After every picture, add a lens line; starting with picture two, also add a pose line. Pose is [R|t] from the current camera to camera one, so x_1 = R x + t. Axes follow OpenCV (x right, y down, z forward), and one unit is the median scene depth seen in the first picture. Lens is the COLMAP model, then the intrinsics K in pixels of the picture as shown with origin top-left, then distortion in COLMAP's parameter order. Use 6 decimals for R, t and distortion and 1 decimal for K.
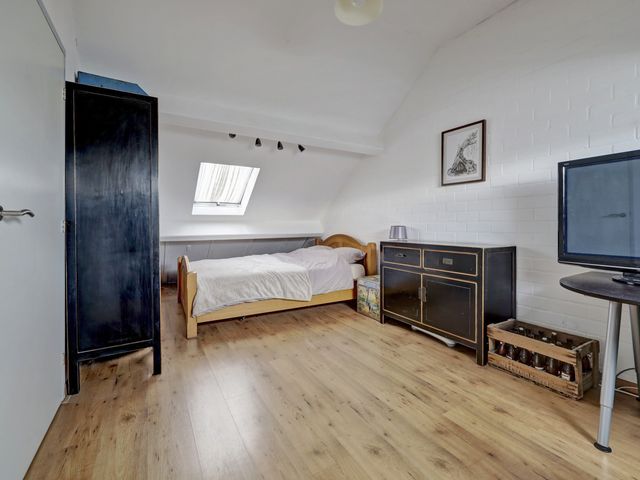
lens RADIAL K [[292.6, 0, 322.5], [0, 292.6, 234.5], [0, 0, 1]] dist [0.004249, 0.000128]
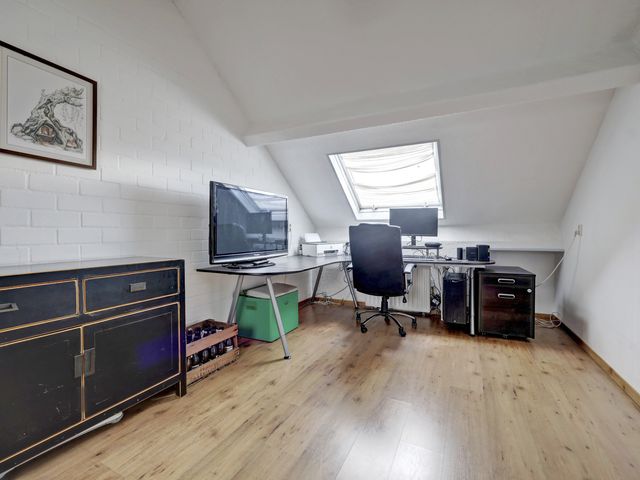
lens RADIAL K [[292.6, 0, 324.3], [0, 292.6, 238.3], [0, 0, 1]] dist [0.004249, 0.000128]
pose [[-0.562963, -0.013572, 0.826370, -0.393945], [0.023667, 0.999190, 0.032533, -0.032850], [-0.826143, 0.037872, -0.562186, 1.107710]]
